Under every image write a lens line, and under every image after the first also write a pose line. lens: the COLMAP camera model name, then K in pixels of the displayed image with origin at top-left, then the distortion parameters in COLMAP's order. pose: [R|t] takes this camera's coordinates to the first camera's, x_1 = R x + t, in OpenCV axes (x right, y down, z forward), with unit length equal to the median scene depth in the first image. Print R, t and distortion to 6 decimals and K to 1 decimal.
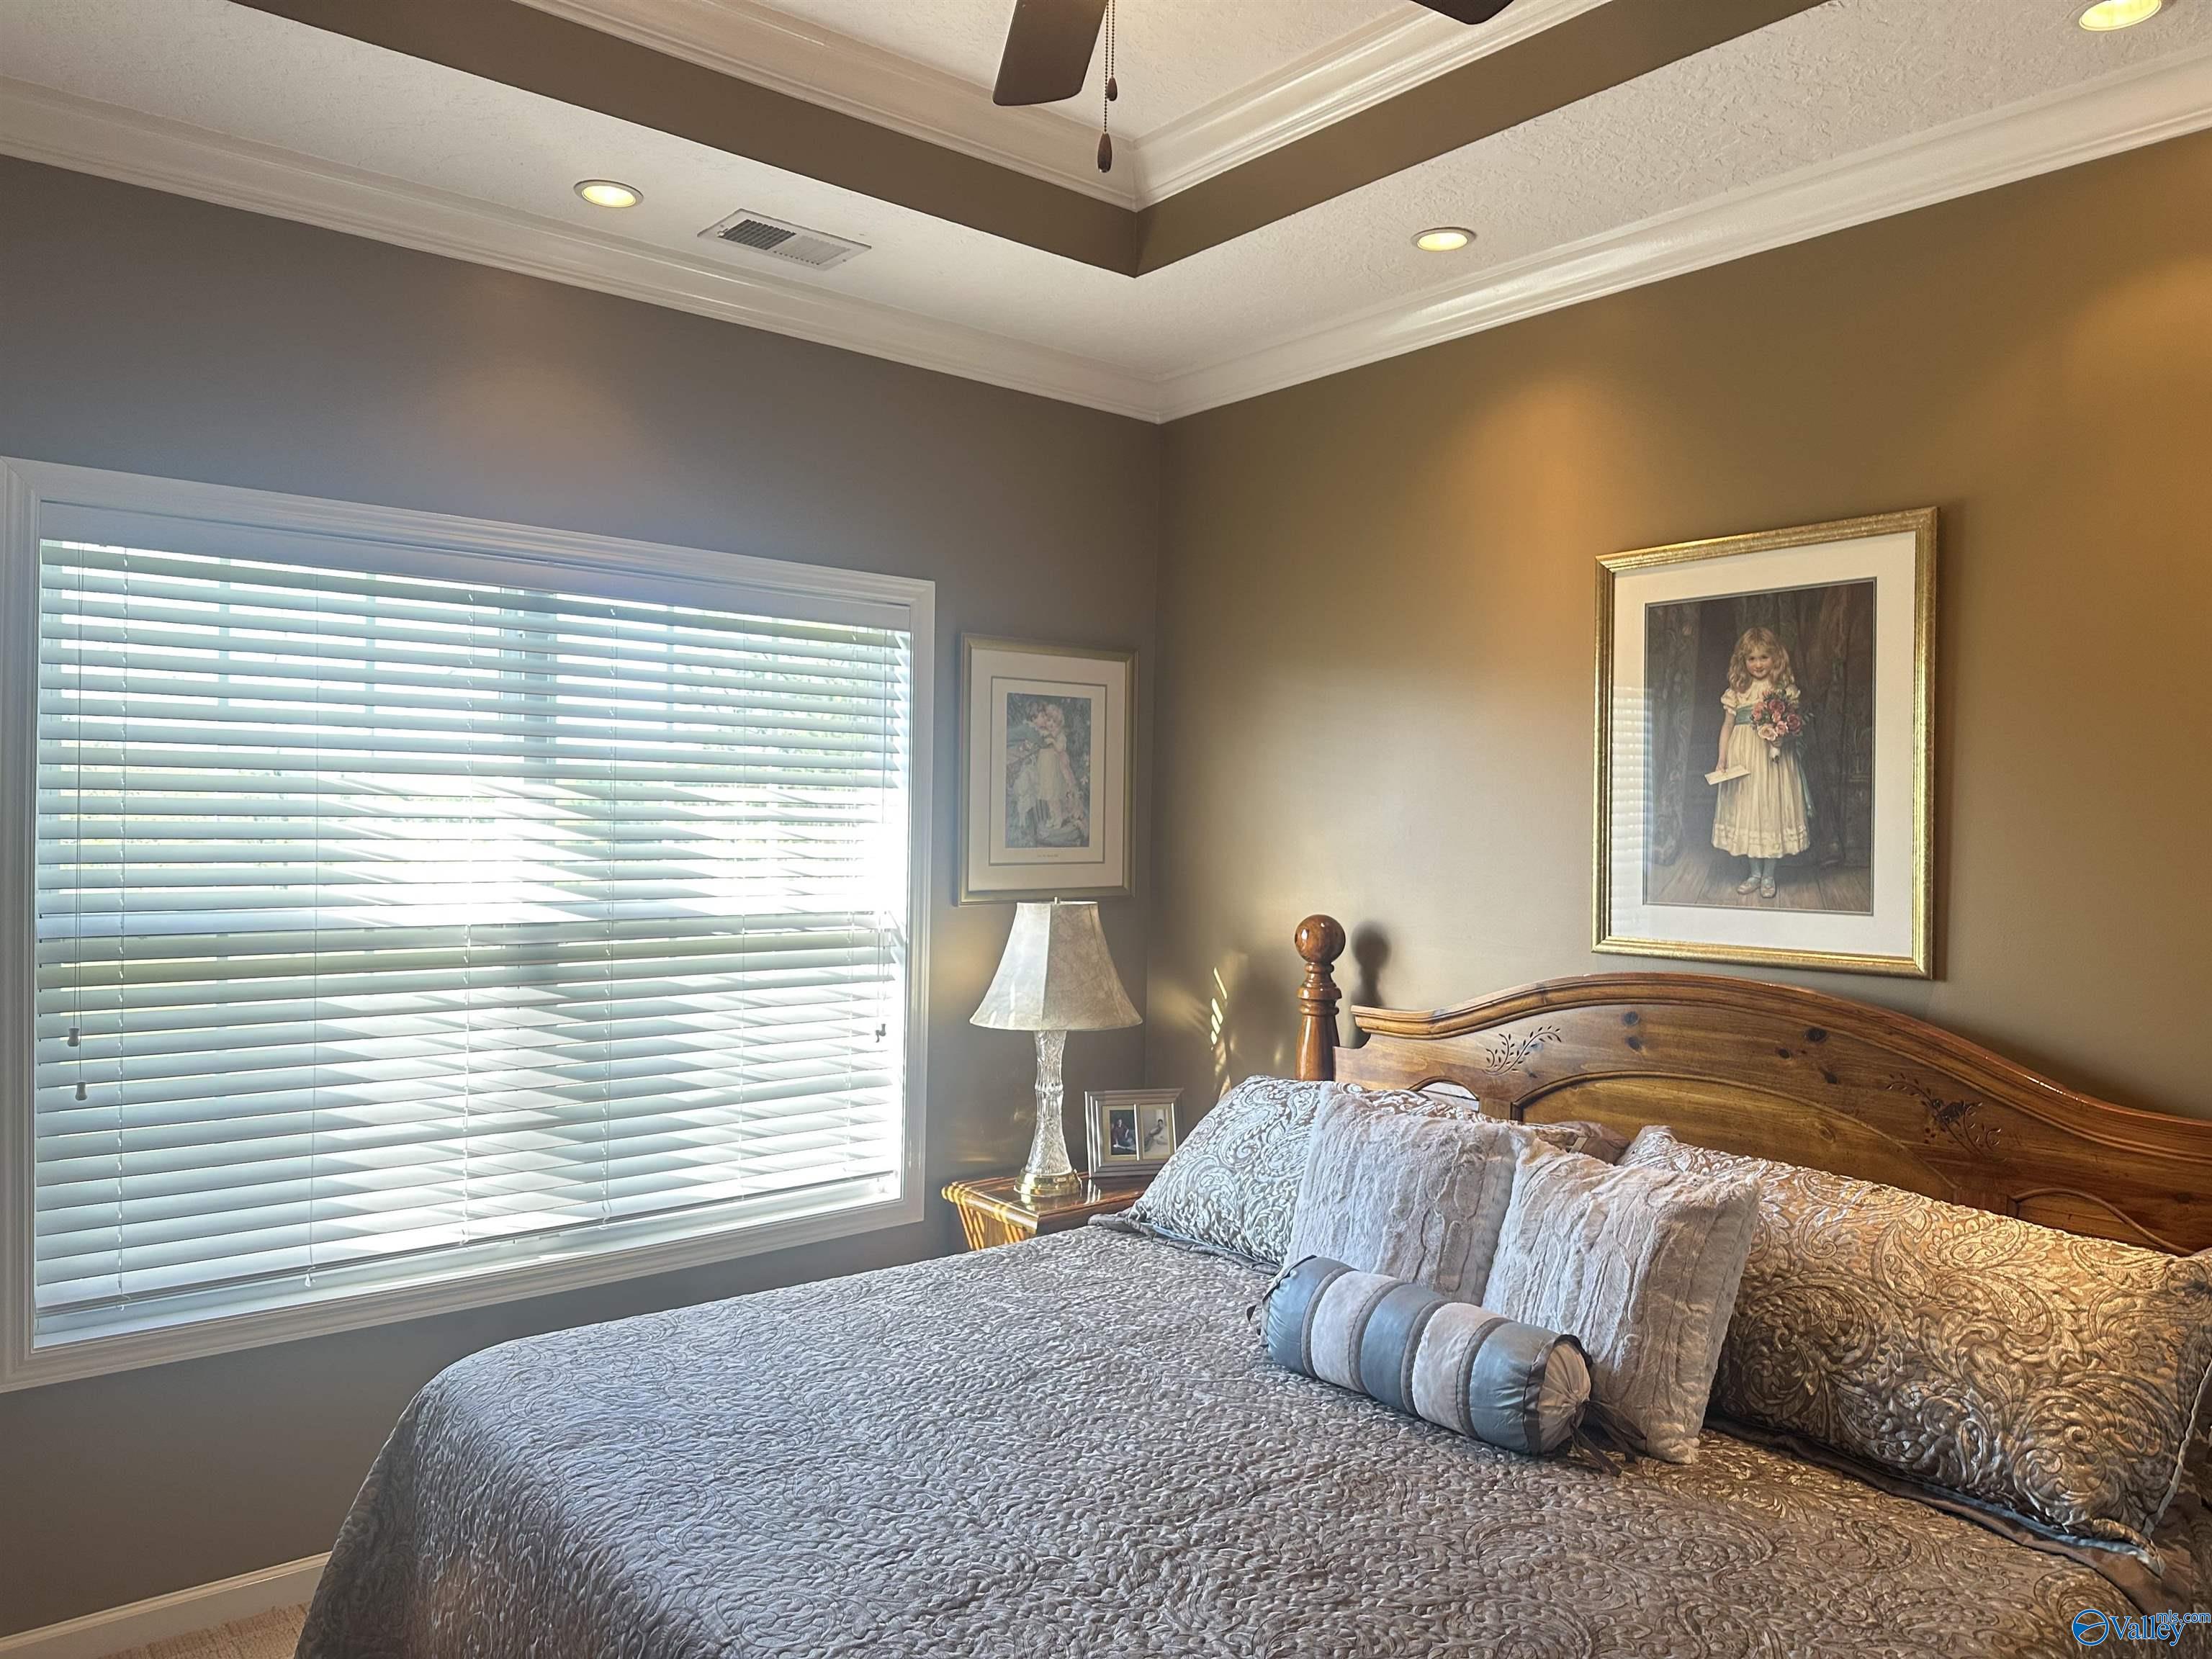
lens RADIAL K [[1561.3, 0, 1106.0], [0, 1561.3, 829.5], [0, 0, 1]] dist [0.105021, -0.165440]
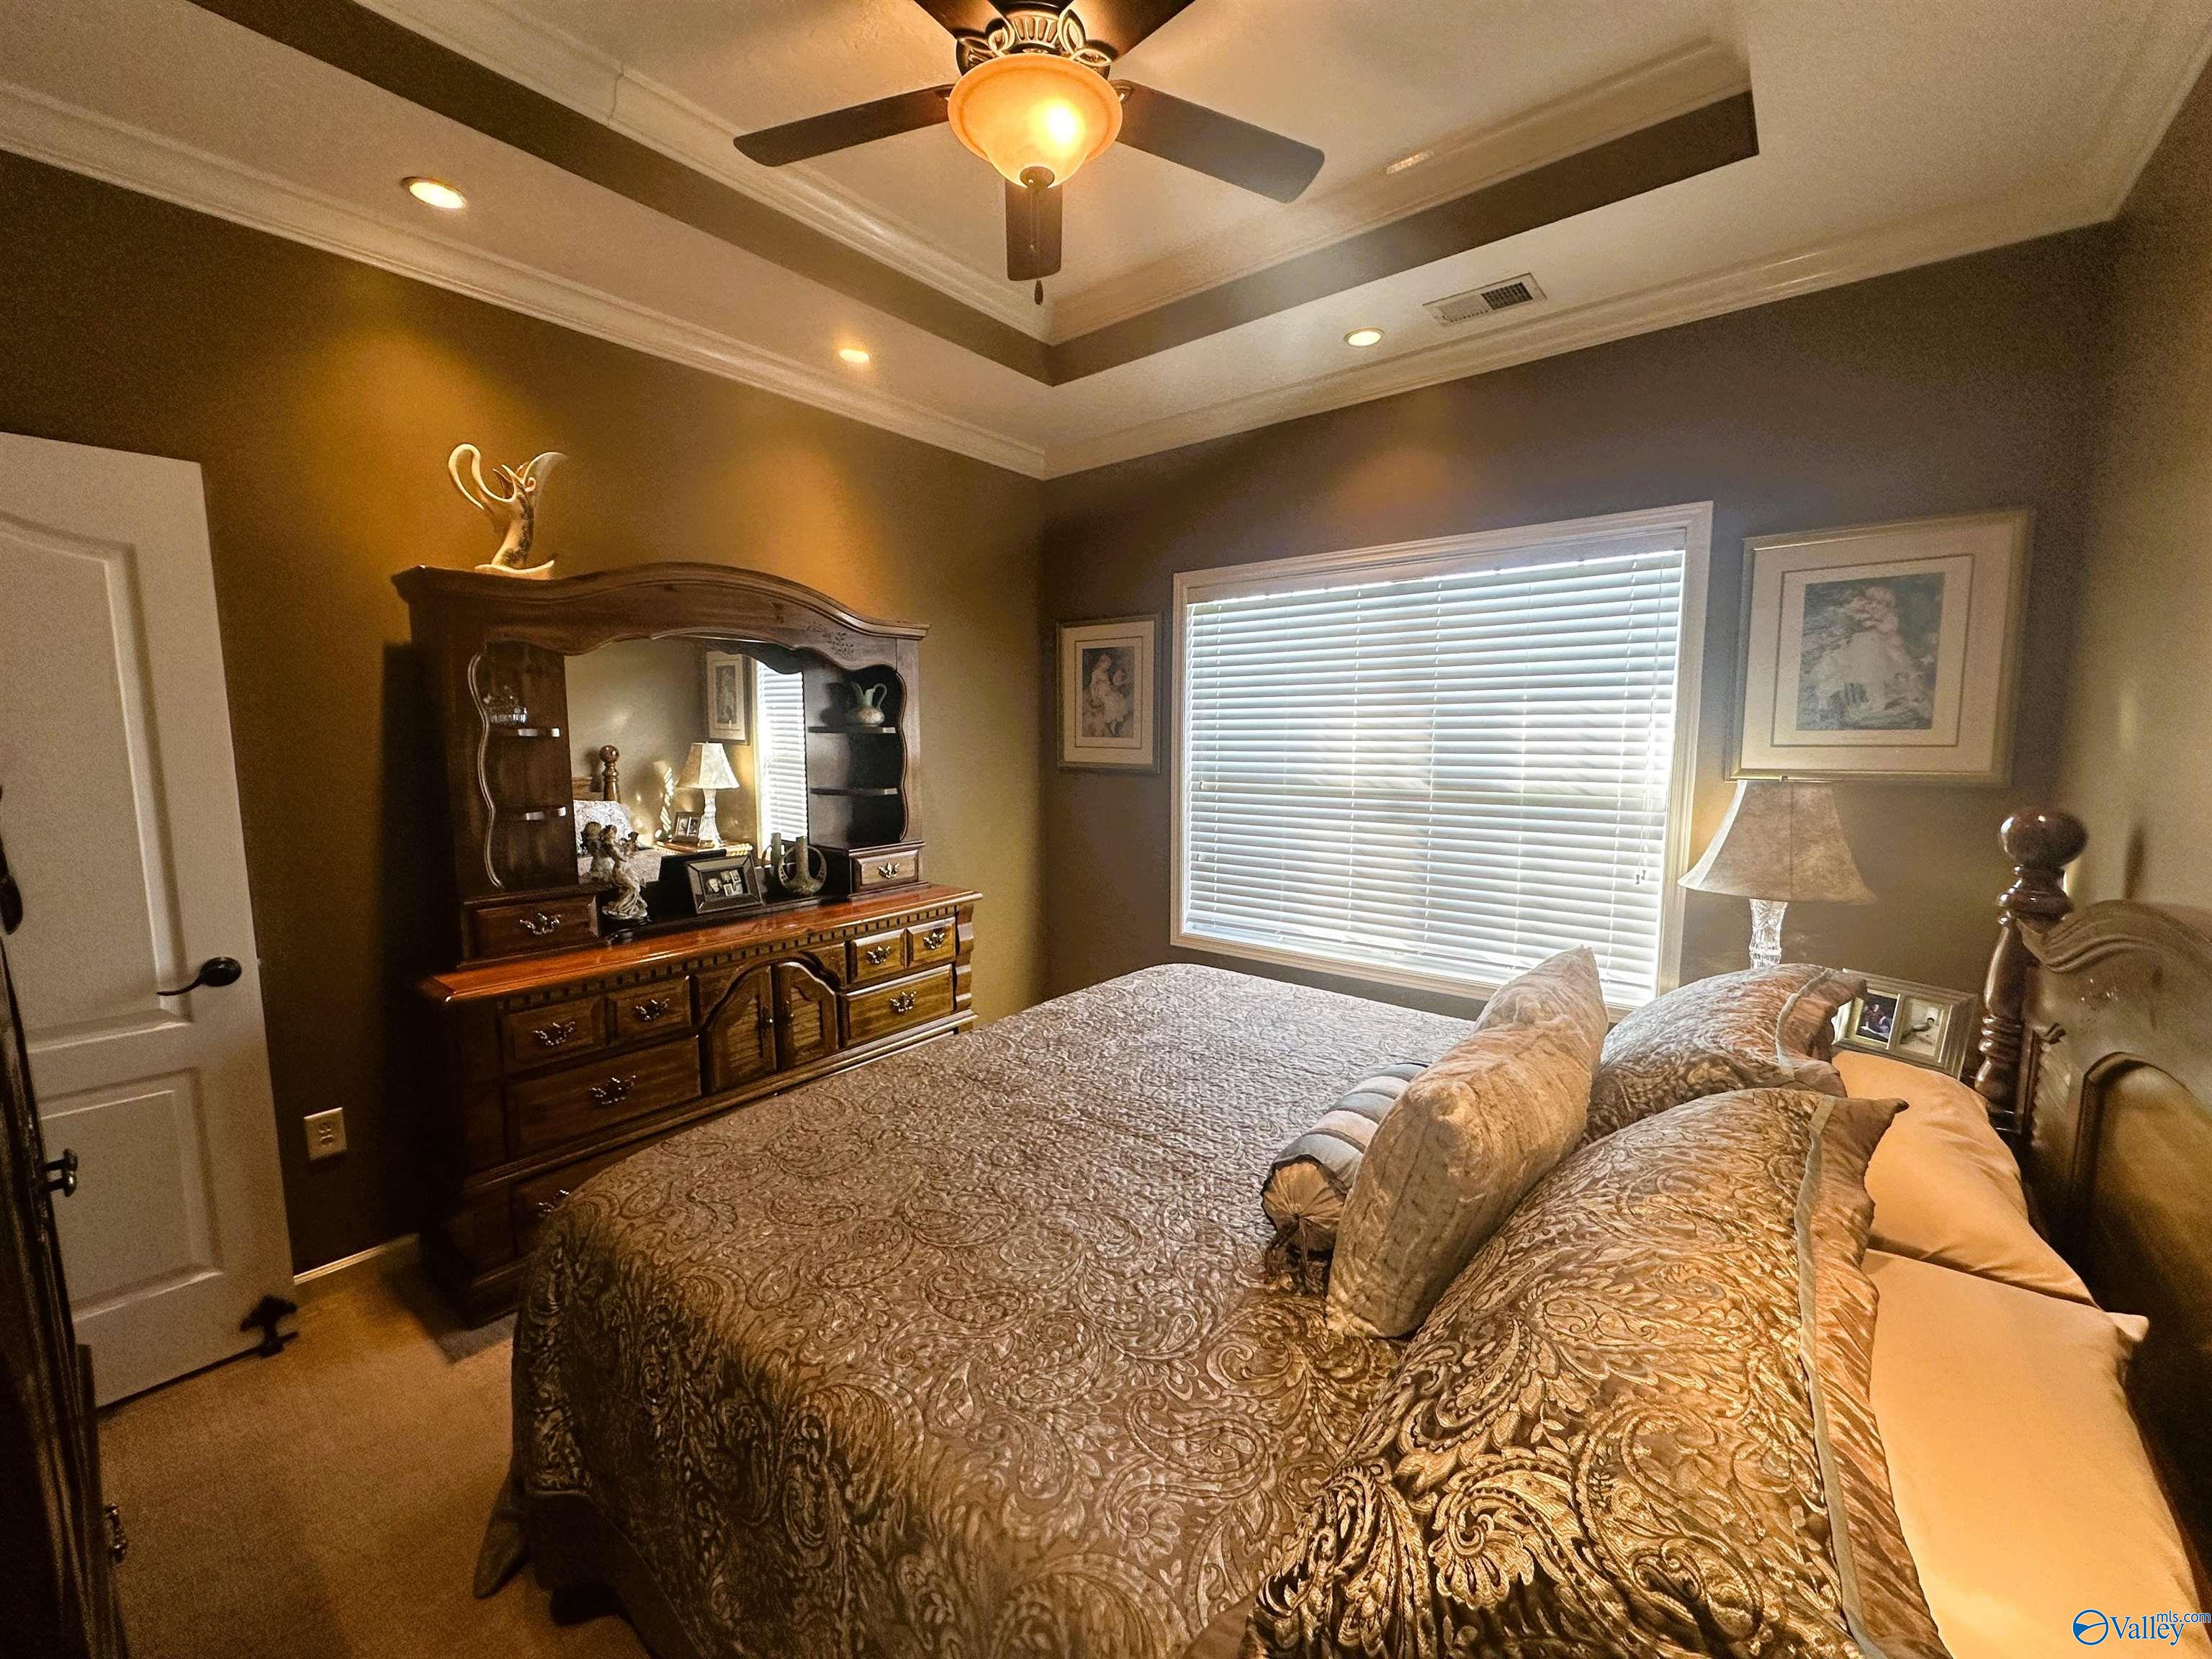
lens RADIAL K [[904.6, 0, 1106.0], [0, 904.6, 829.5], [0, 0, 1]] dist [-0.001155, -0.000222]
pose [[0.192170, 0.093854, -0.976863, 0.635742], [0.002611, 0.995364, 0.096145, 0.025715], [0.981358, -0.021027, 0.191034, 0.557933]]
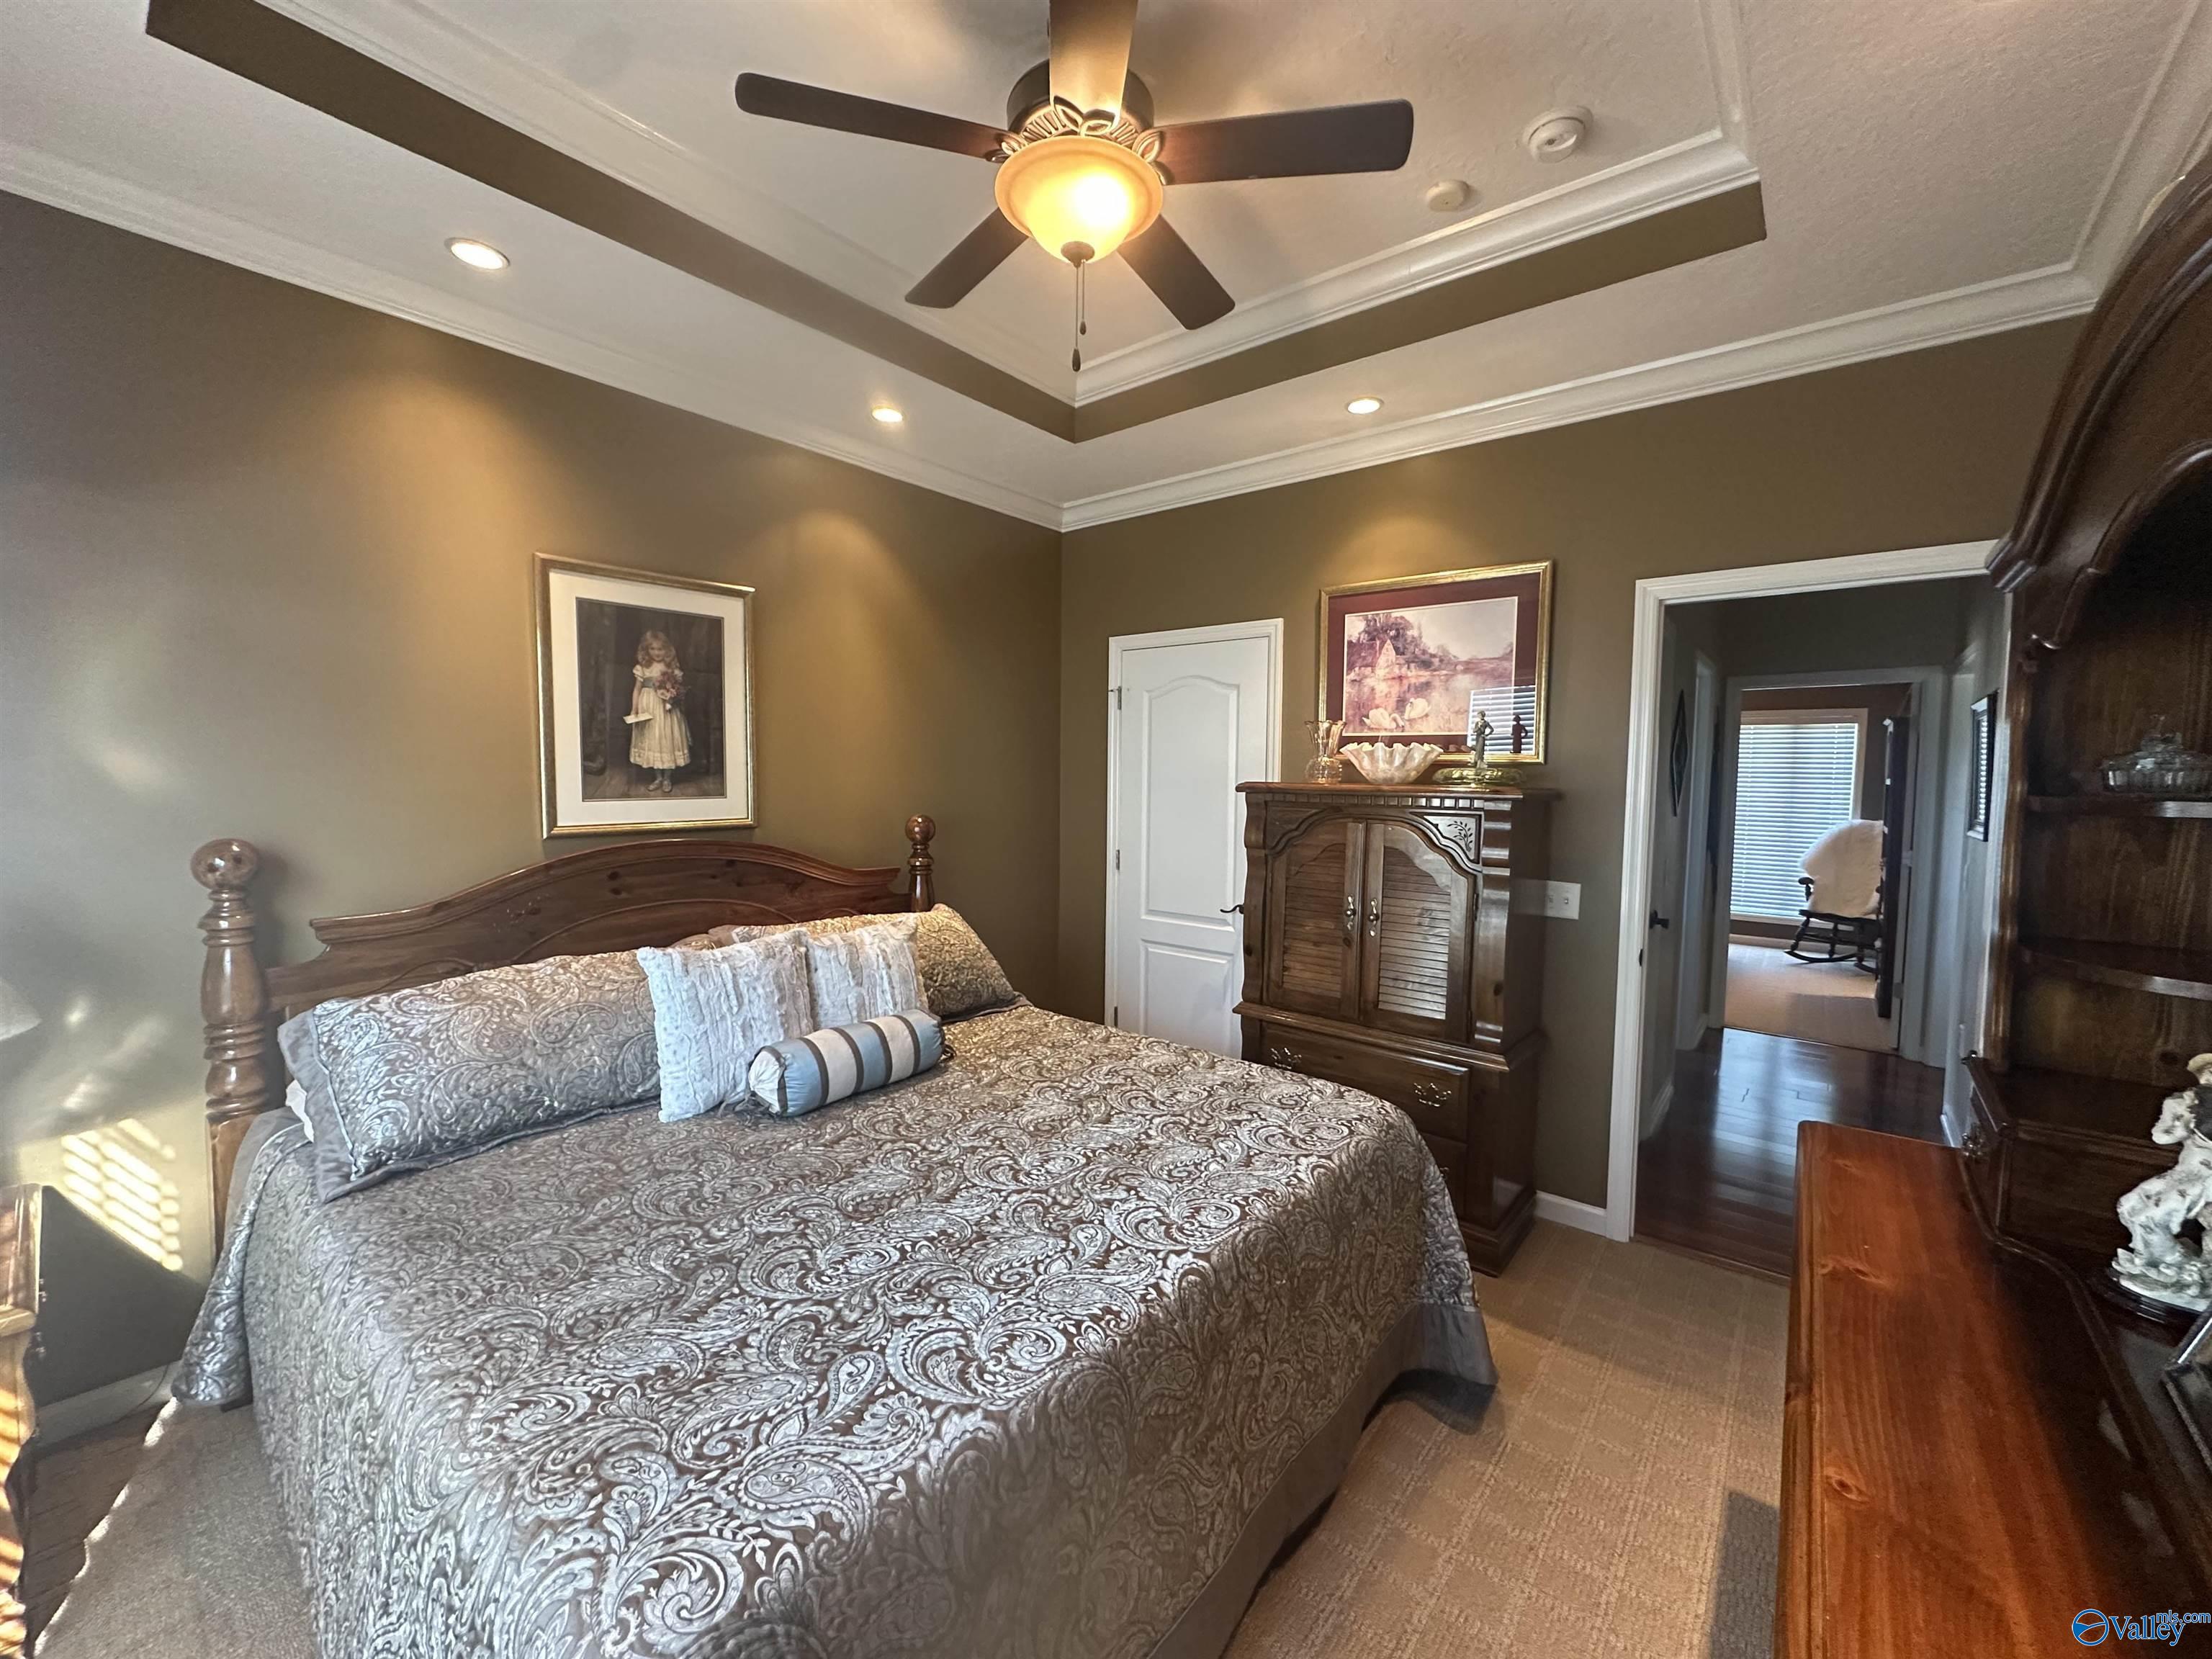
lens RADIAL K [[868.9, 0, 1106.0], [0, 868.9, 829.5], [0, 0, 1]] dist [-0.000247, -0.000017]
pose [[-0.179590, -0.095210, 0.979123, -0.614138], [-0.018566, 0.995456, 0.093392, -0.013667], [-0.983566, -0.001406, -0.180542, 0.729108]]
